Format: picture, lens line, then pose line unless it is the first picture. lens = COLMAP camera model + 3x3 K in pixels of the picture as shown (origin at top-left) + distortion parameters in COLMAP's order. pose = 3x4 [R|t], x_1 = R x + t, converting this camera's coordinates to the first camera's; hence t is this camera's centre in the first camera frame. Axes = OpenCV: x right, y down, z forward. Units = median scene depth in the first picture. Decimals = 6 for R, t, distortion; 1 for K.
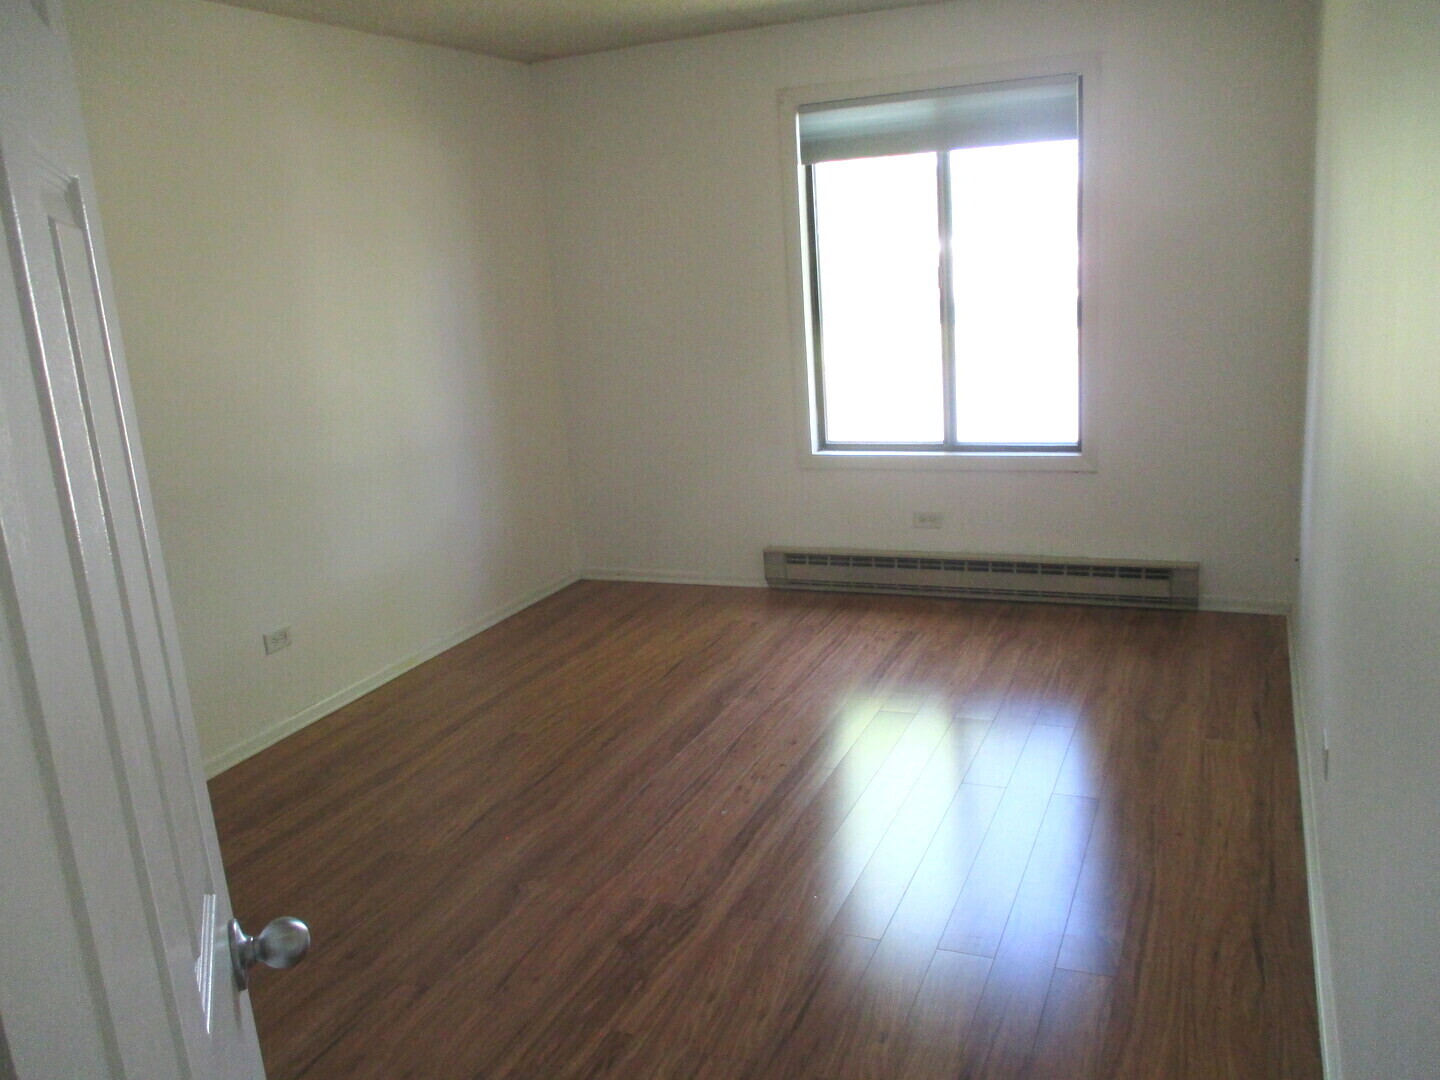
lens RADIAL K [[1188.6, 0, 718.7], [0, 1188.6, 528.5], [0, 0, 1]] dist [-0.034334, -0.004226]
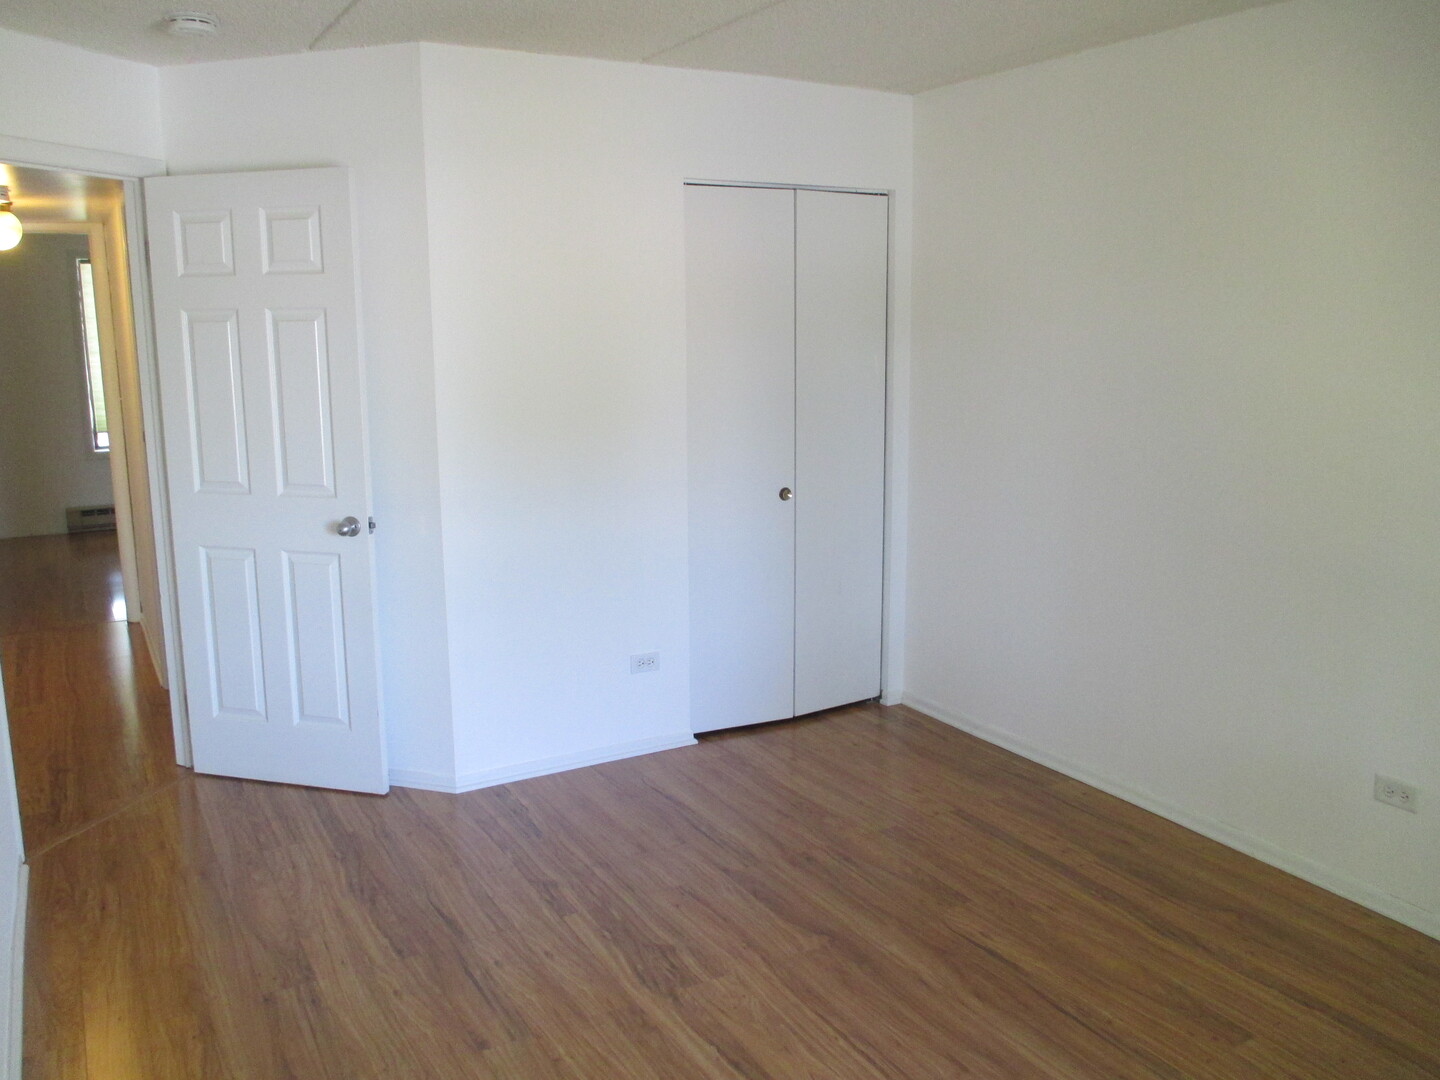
lens RADIAL K [[1350.1, 0, 720.0], [0, 1350.1, 540.0], [0, 0, 1]] dist [-0.085900, -0.006407]
pose [[-0.640577, 0.186864, -0.744811, 0.627168], [-0.138254, 0.926024, 0.351233, -0.365663], [0.755346, 0.327965, -0.567355, 1.396525]]
